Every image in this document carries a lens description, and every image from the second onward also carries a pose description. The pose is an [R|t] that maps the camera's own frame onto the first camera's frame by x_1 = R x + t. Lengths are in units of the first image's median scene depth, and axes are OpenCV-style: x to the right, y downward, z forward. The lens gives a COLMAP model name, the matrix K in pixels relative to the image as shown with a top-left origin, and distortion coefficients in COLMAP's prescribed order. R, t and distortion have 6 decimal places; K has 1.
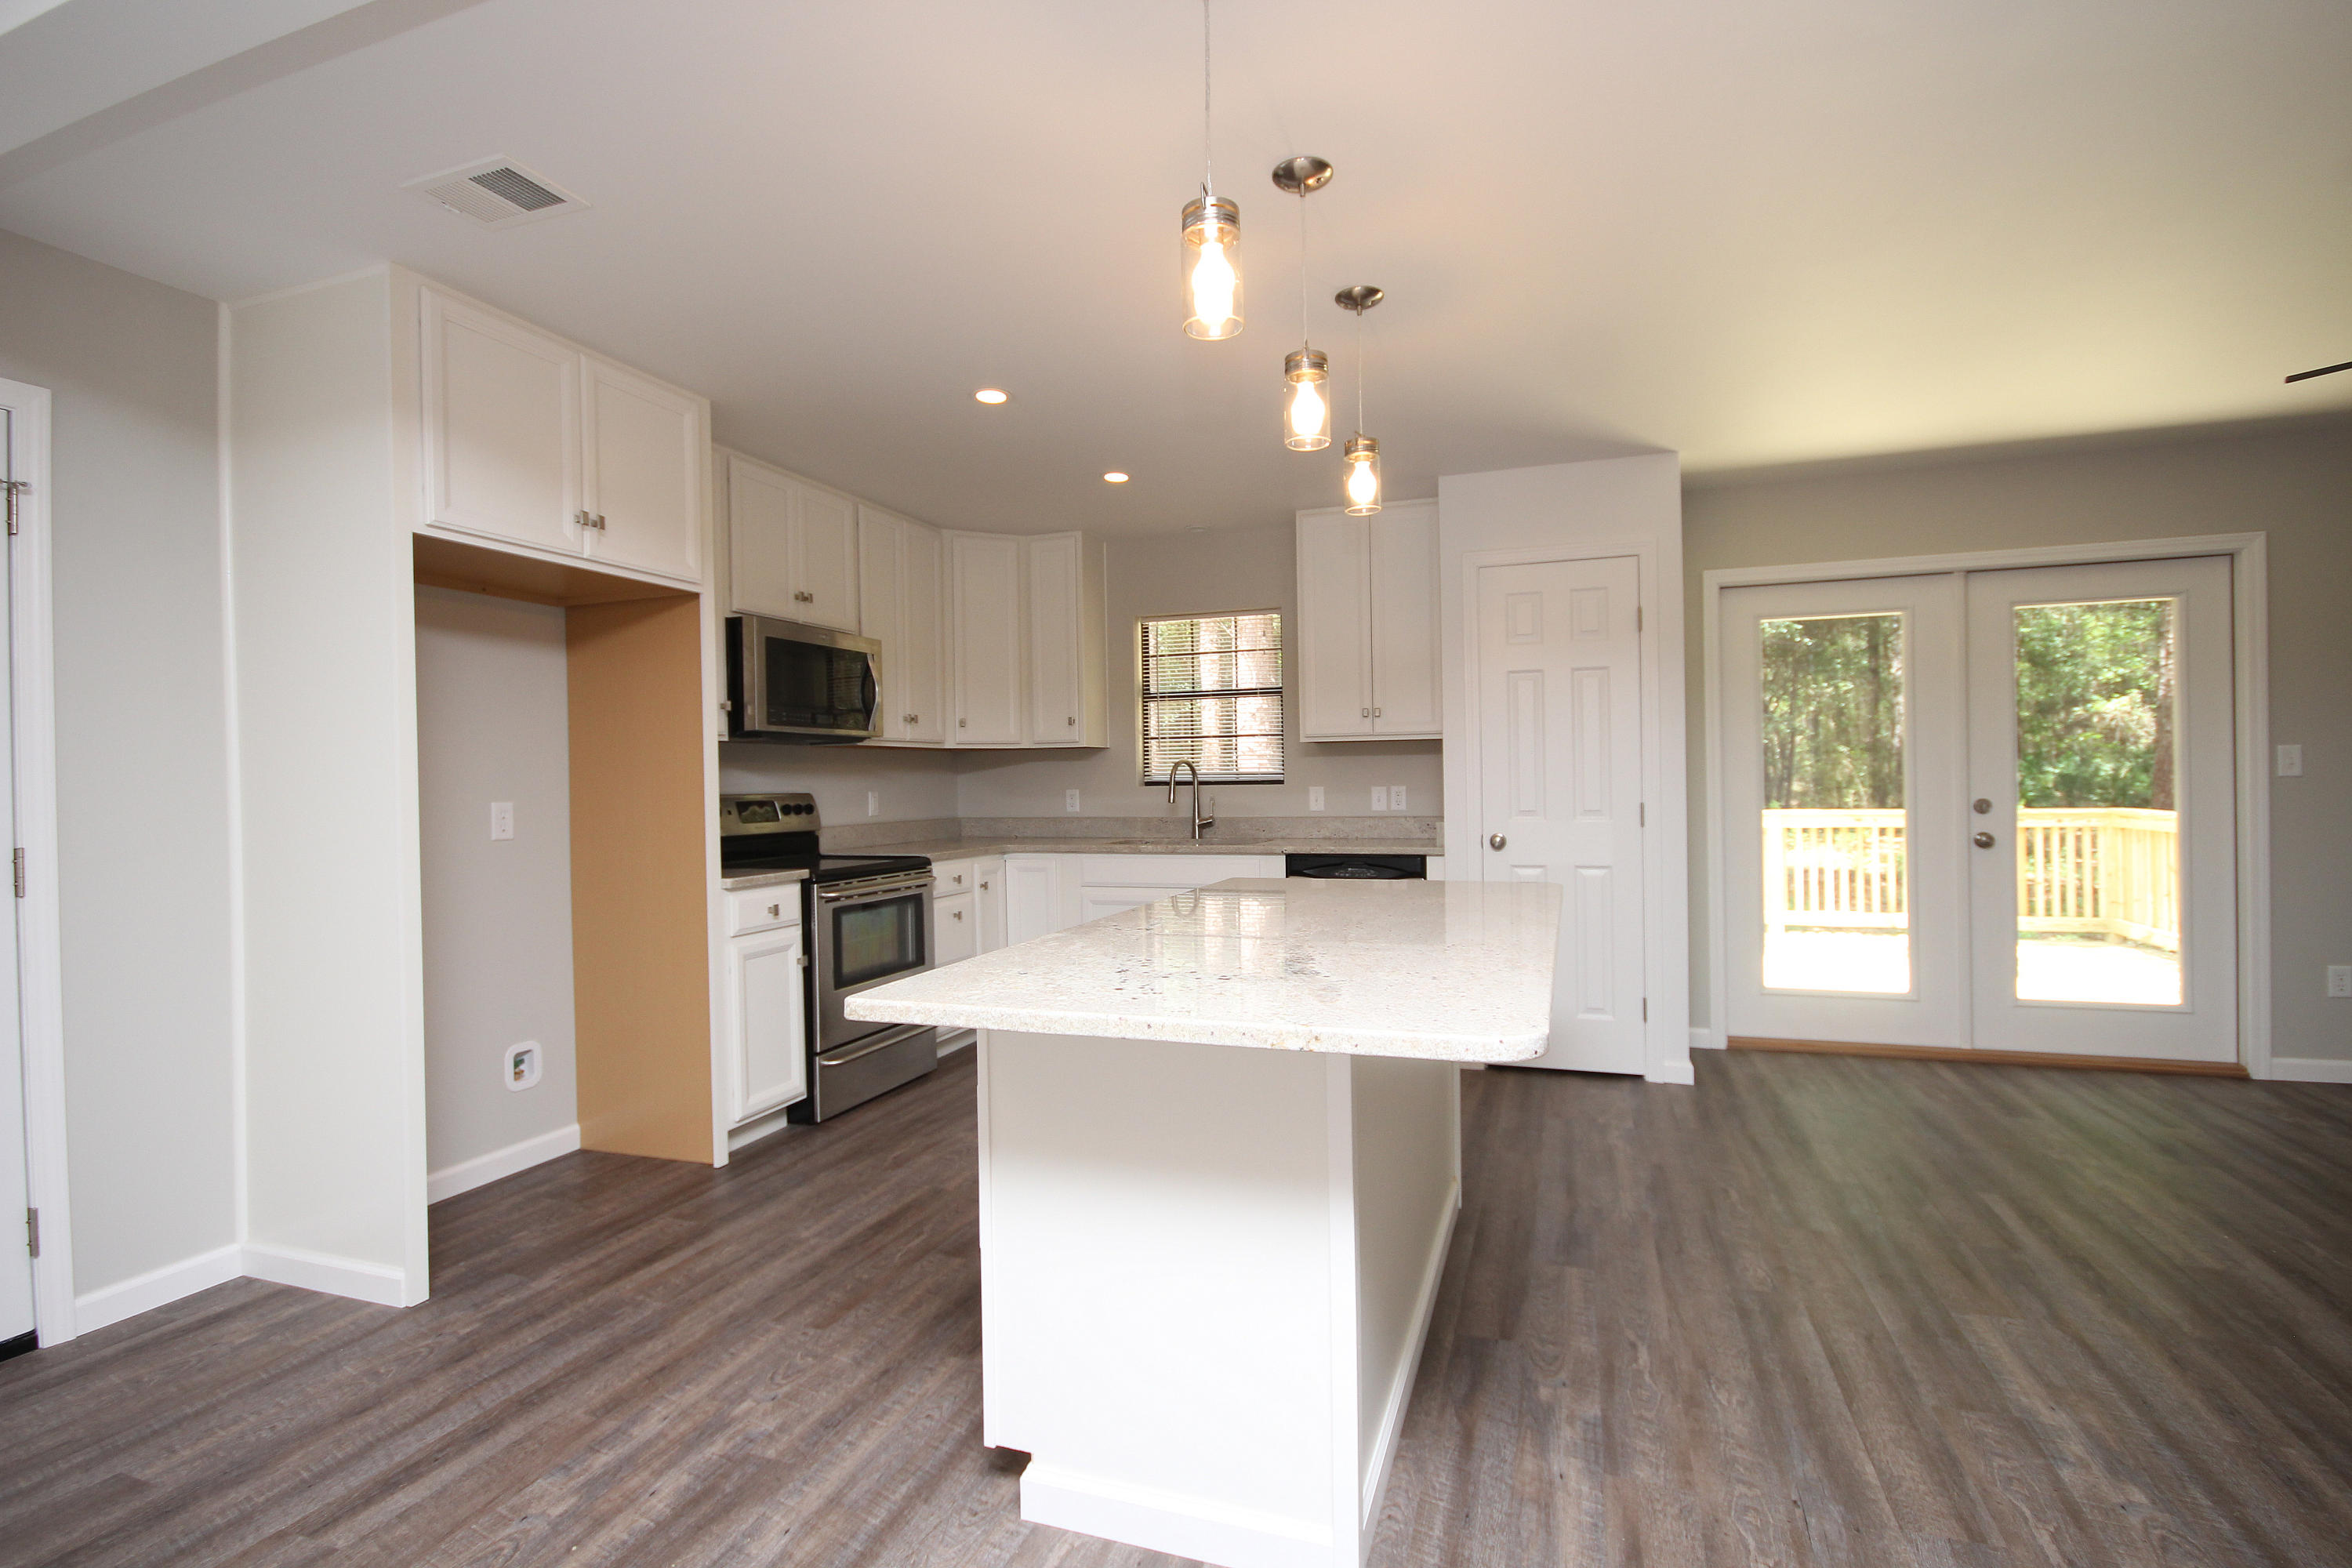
lens RADIAL K [[1095.7, 0, 1200.6], [0, 1095.7, 777.1], [0, 0, 1]] dist [-0.000741, -0.005375]
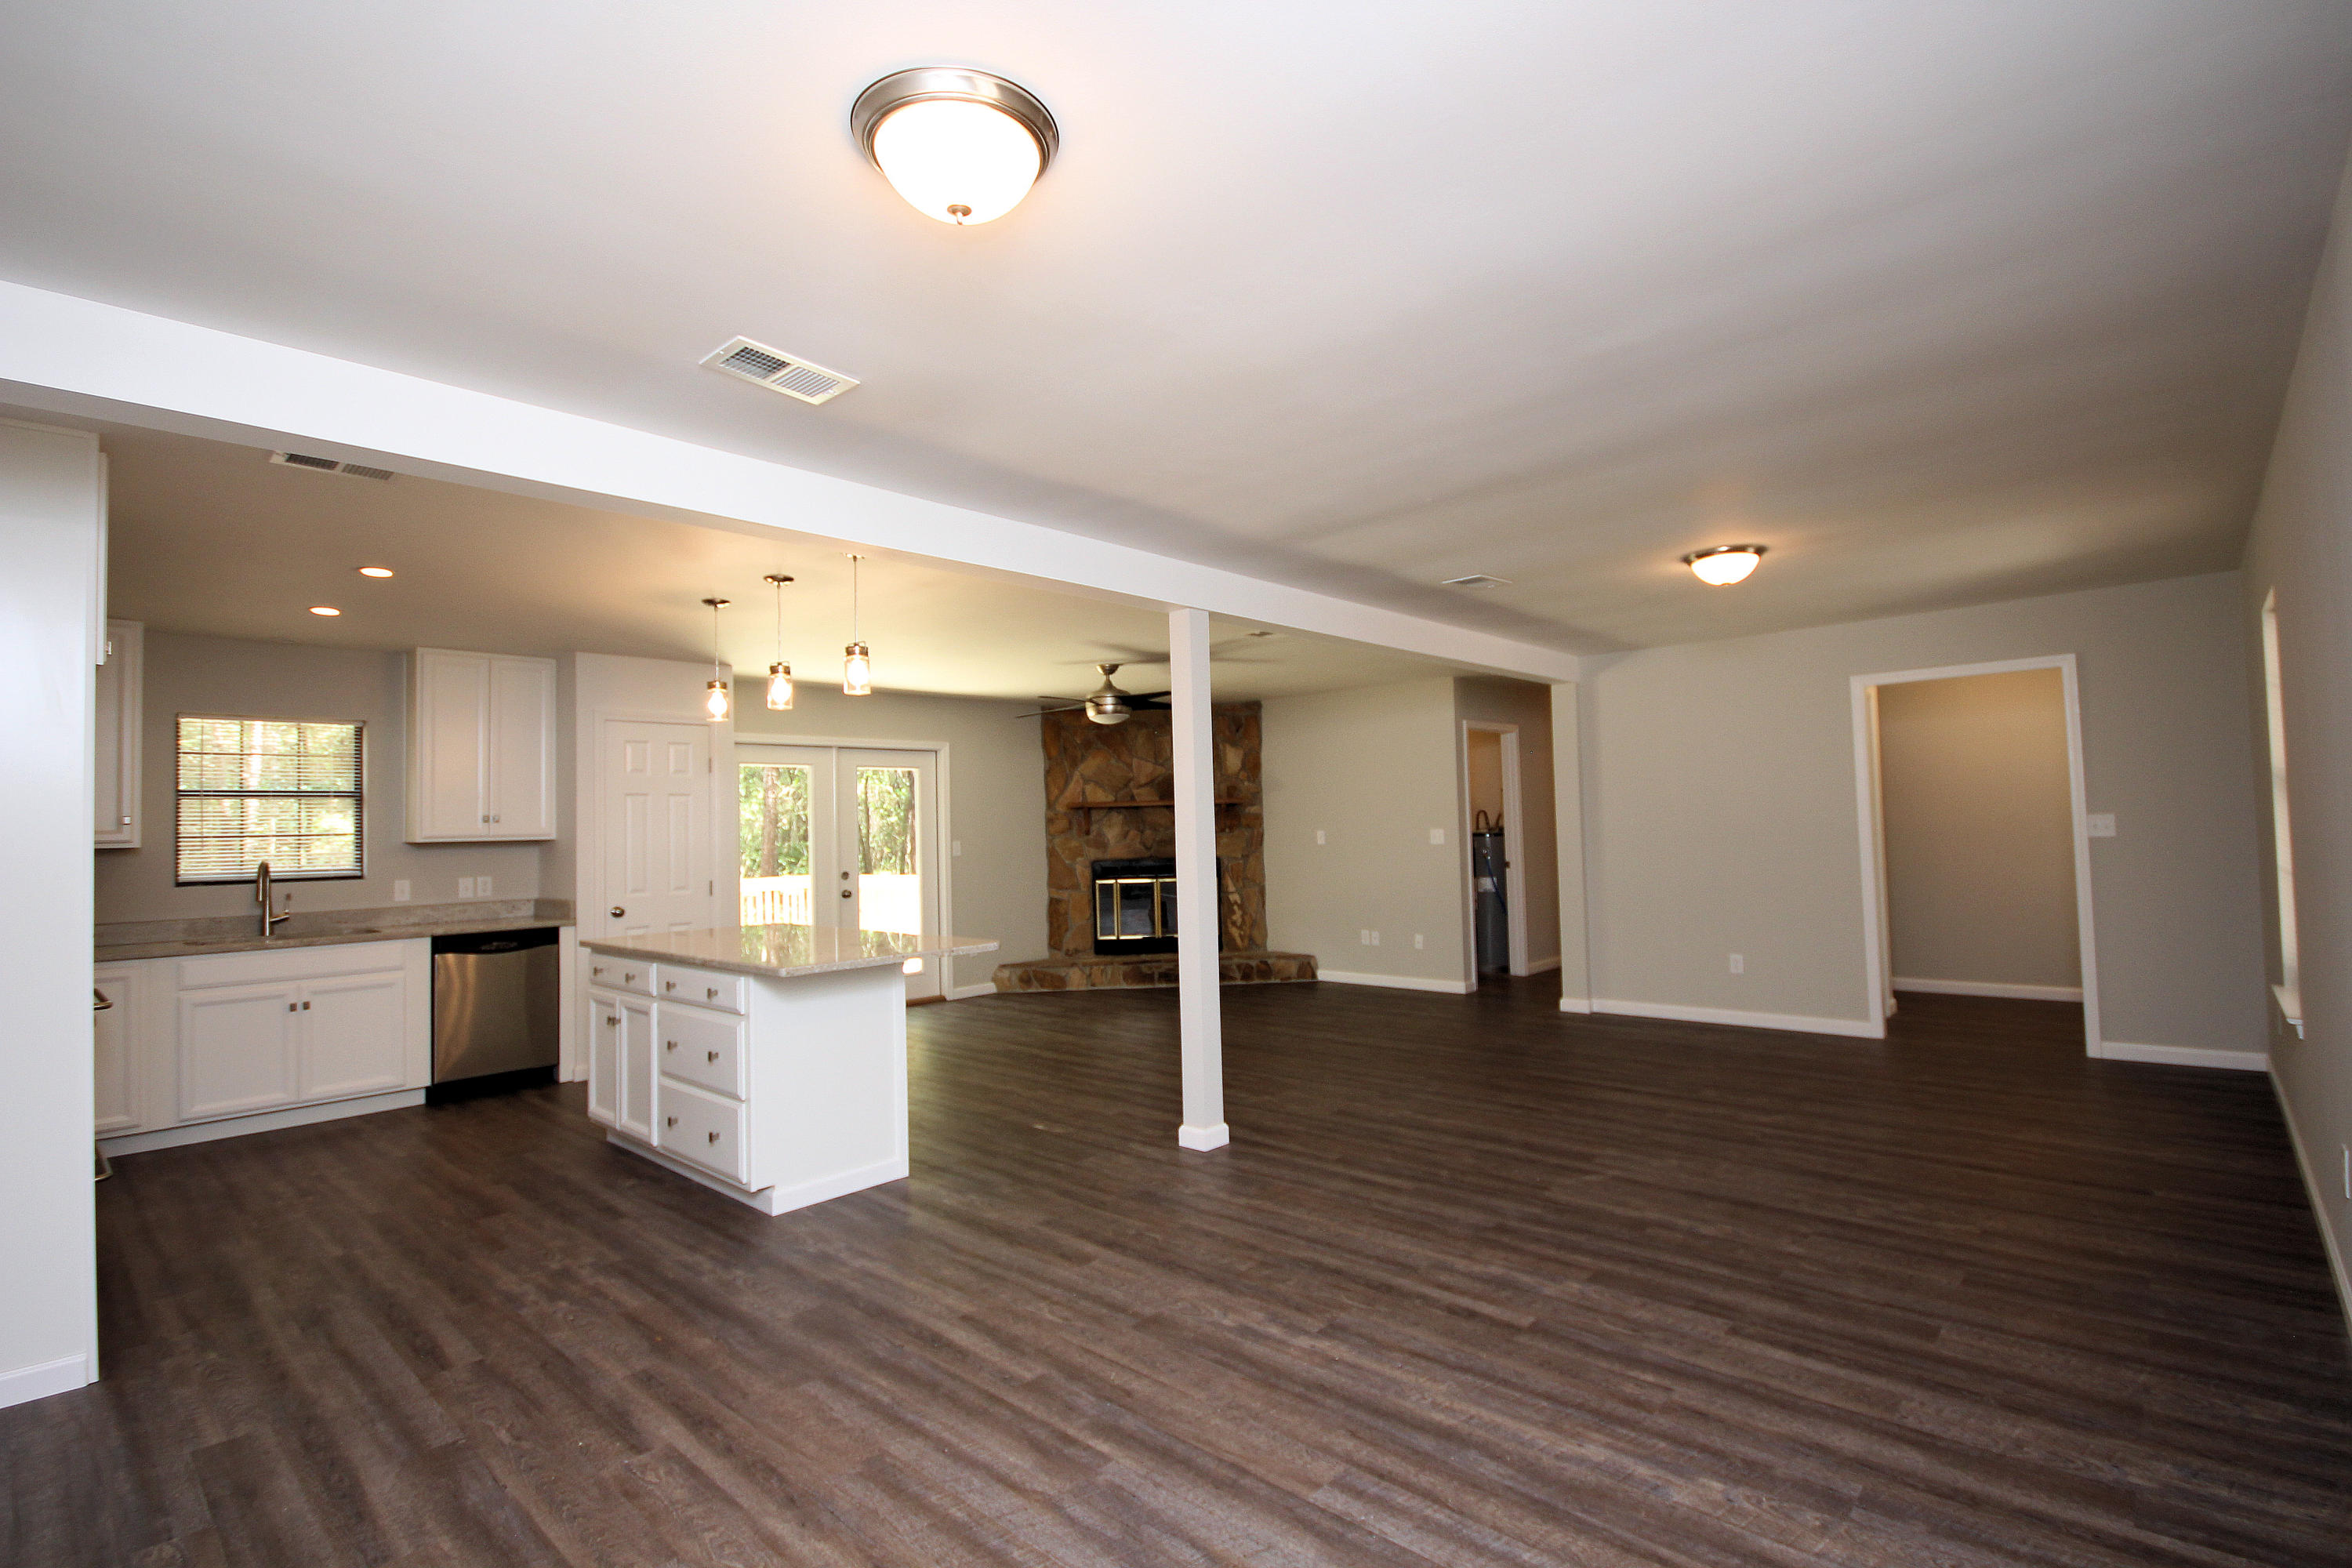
lens RADIAL K [[1095.7, 0, 1192.8], [0, 1095.7, 788.1], [0, 0, 1]] dist [-0.000741, -0.005375]
pose [[0.389931, 0.038200, 0.920052, -0.722037], [0.021795, 0.998476, -0.050693, -0.013080], [-0.920586, 0.039820, 0.388504, -0.243349]]
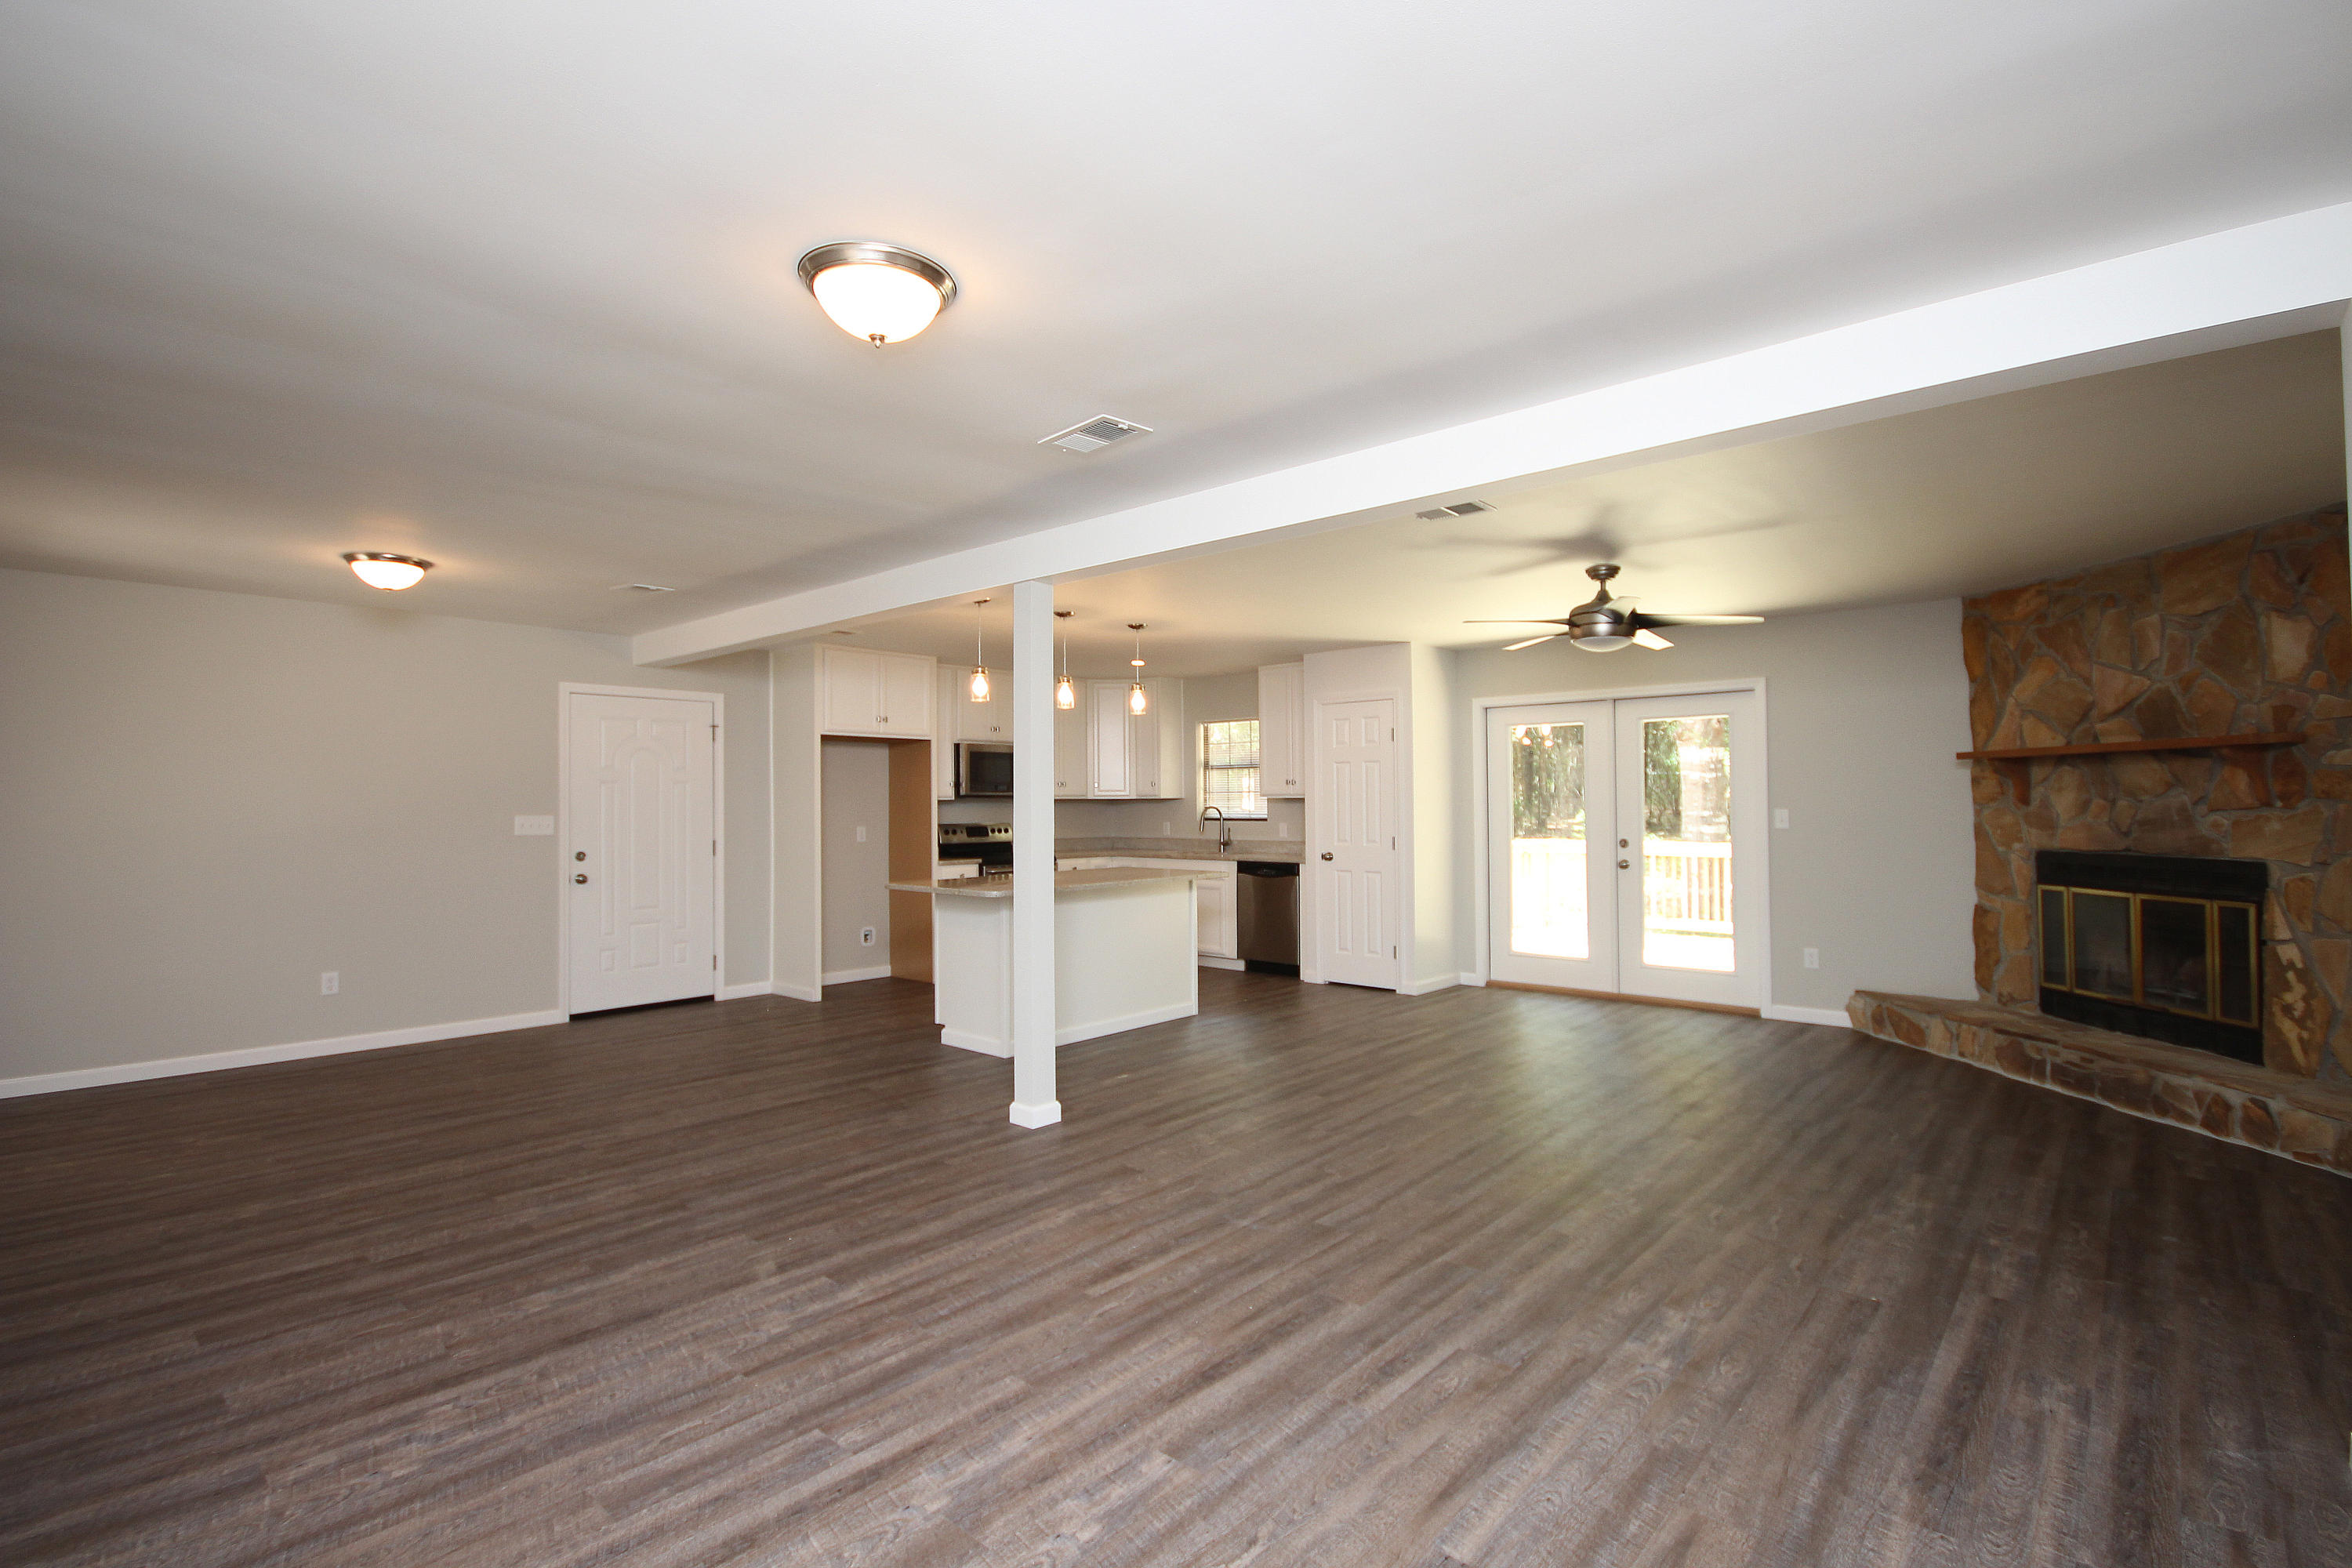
lens RADIAL K [[1095.7, 0, 1195.3], [0, 1095.7, 780.8], [0, 0, 1]] dist [-0.000741, -0.005375]
pose [[0.925411, 0.002555, -0.378956, 0.714785], [-0.008912, 0.999847, -0.015022, -0.034516], [0.378860, 0.017279, 0.925293, -0.716918]]
